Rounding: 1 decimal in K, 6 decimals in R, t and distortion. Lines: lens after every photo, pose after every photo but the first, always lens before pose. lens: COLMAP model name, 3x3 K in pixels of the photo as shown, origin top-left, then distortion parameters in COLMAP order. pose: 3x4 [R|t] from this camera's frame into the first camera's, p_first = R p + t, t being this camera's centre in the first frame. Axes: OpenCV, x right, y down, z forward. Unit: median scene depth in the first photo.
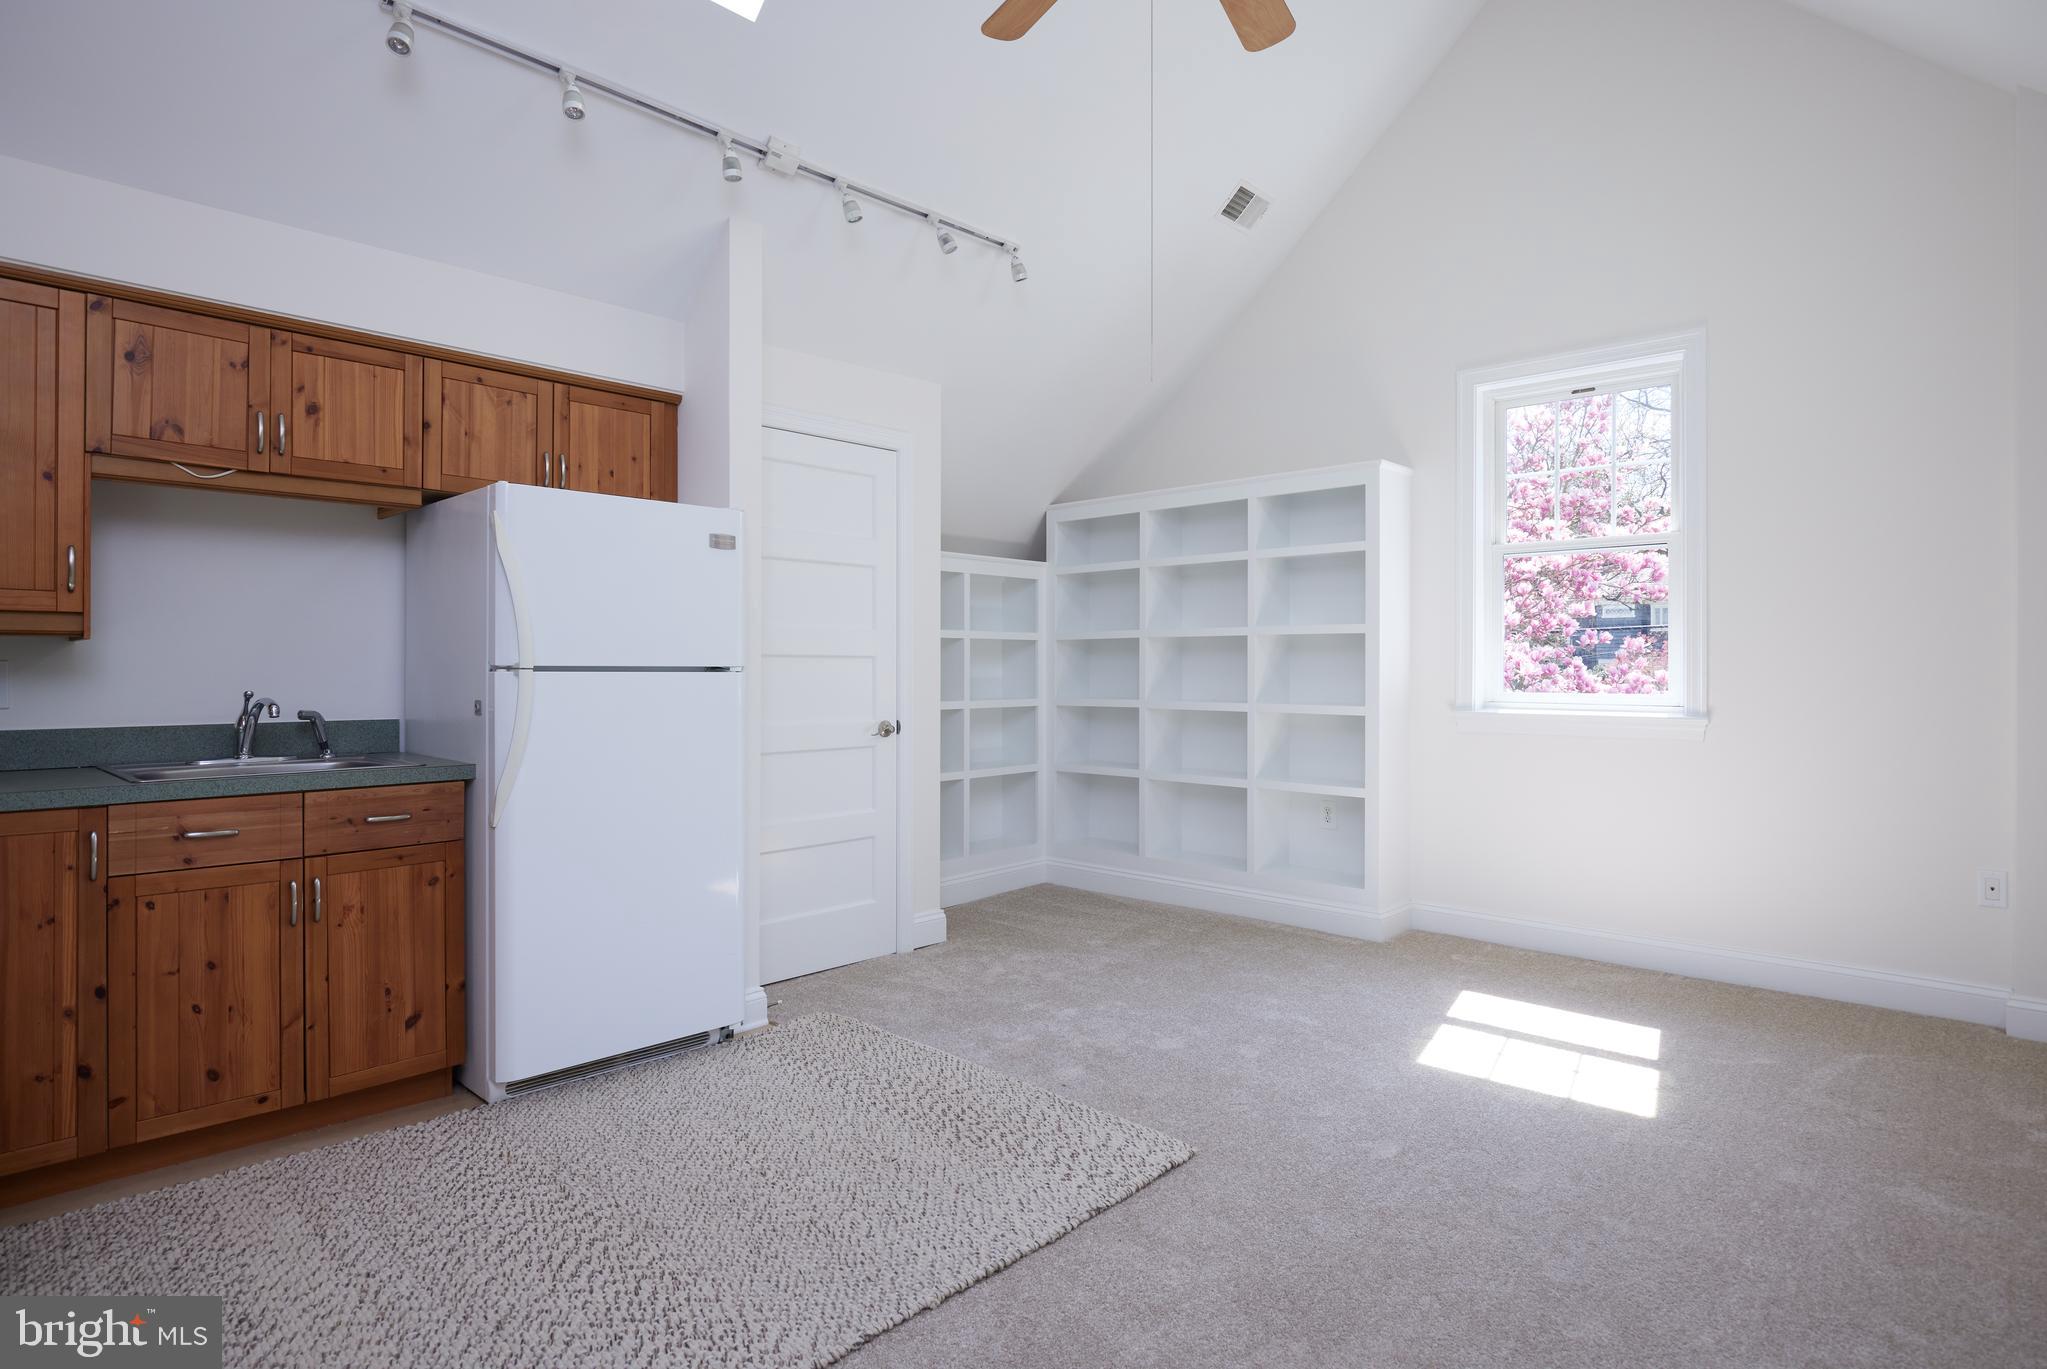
lens RADIAL K [[1113.8, 0, 1029.3], [0, 1113.8, 674.4], [0, 0, 1]] dist [-0.005329, -0.000726]
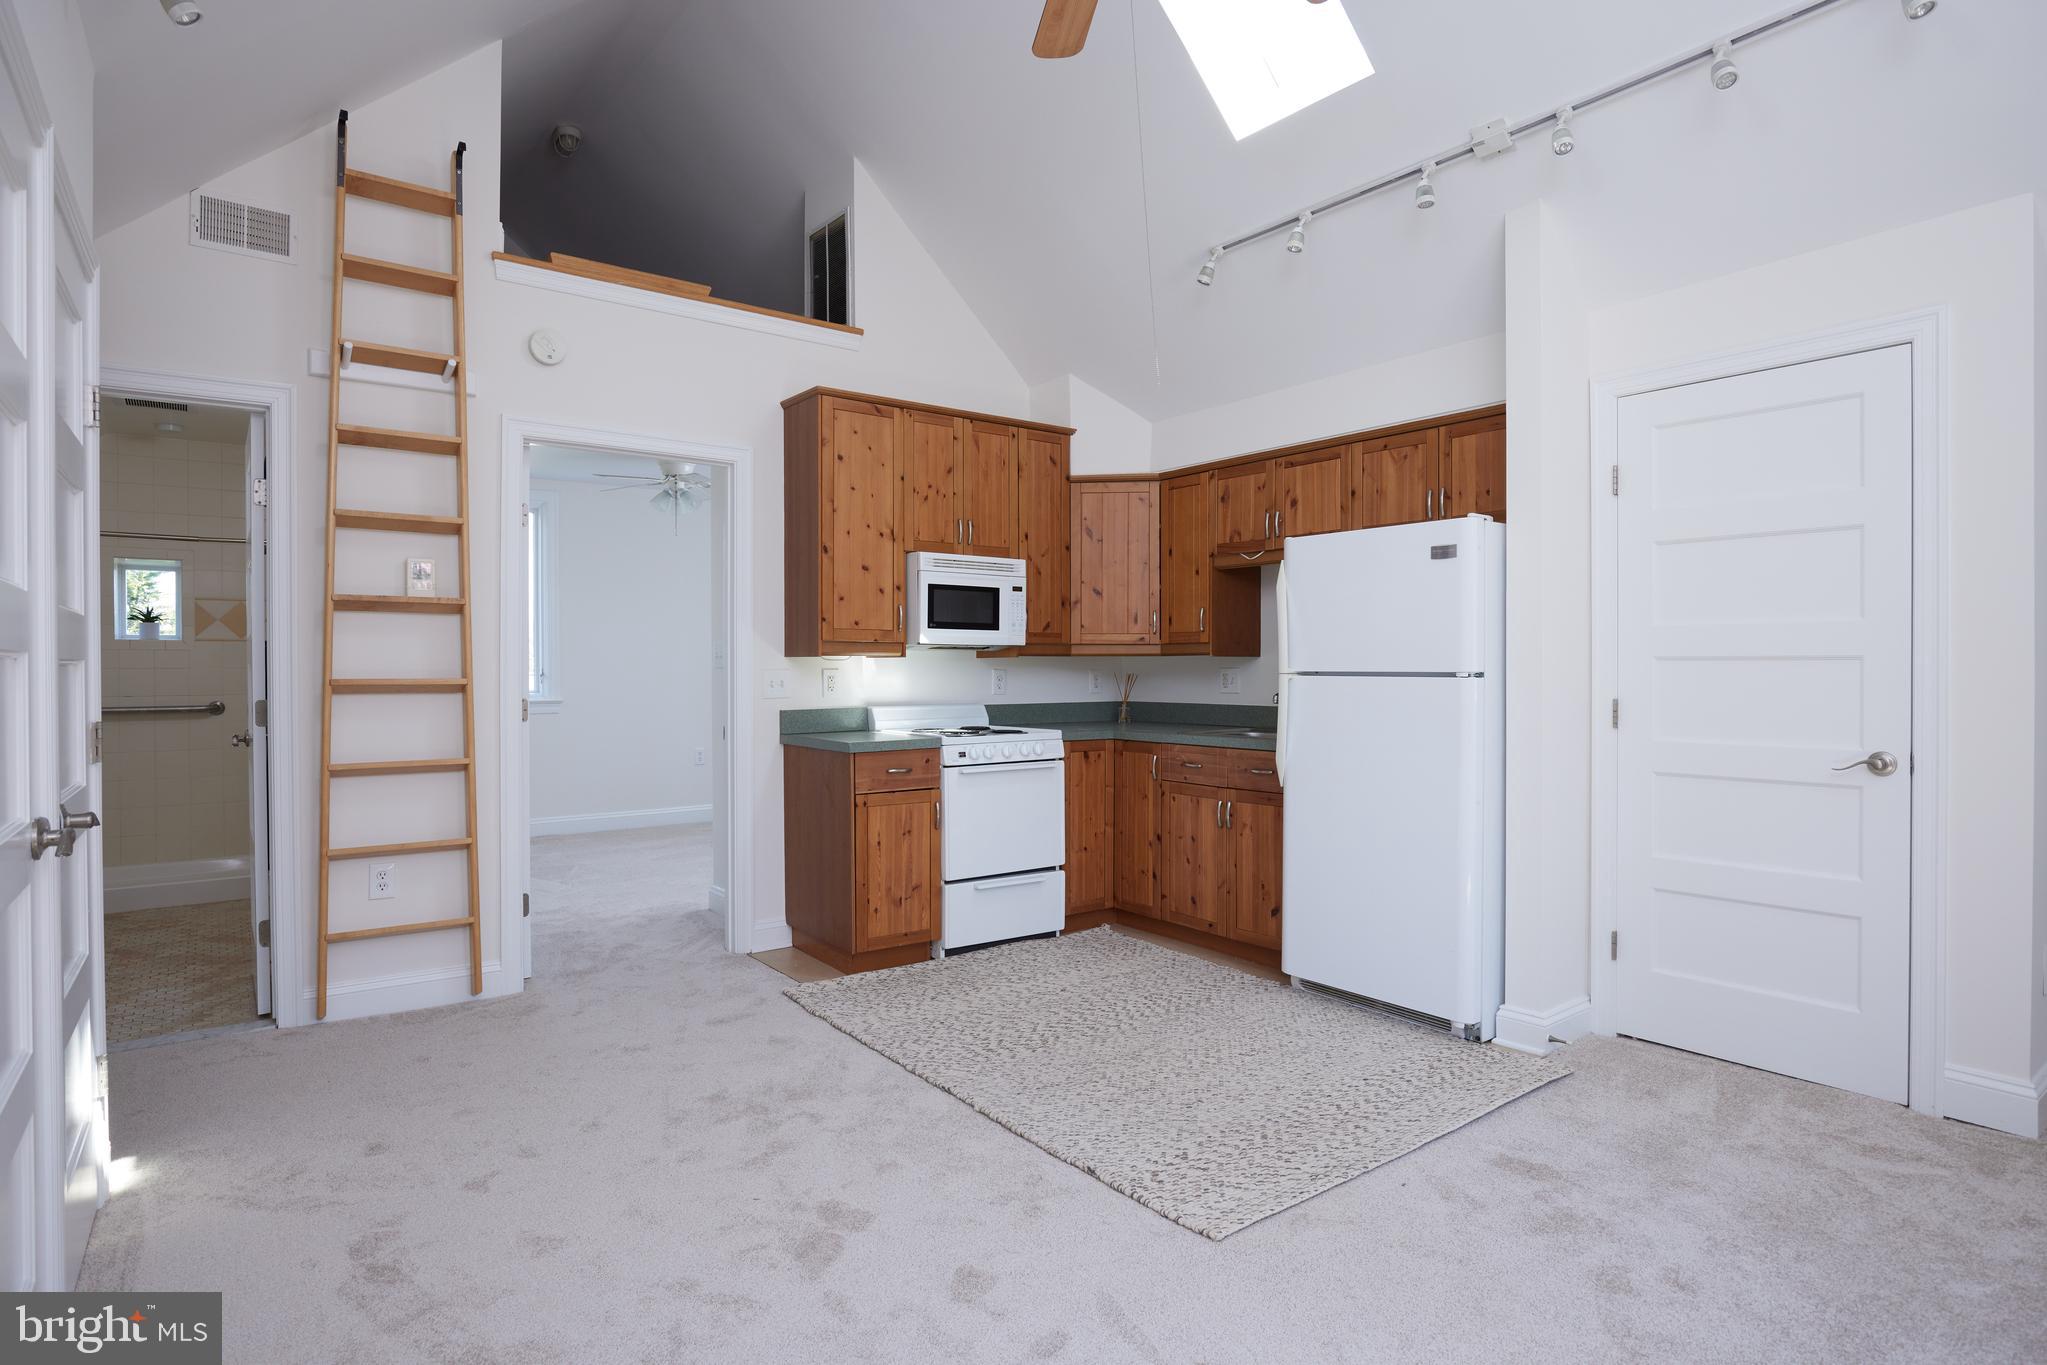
lens RADIAL K [[1113.8, 0, 1036.7], [0, 1113.8, 678.4], [0, 0, 1]] dist [-0.005329, -0.000726]
pose [[-0.174197, 0.010505, -0.984655, 0.920136], [-0.002184, 0.999937, 0.011054, -0.013307], [0.984708, 0.004077, -0.174163, 0.912556]]
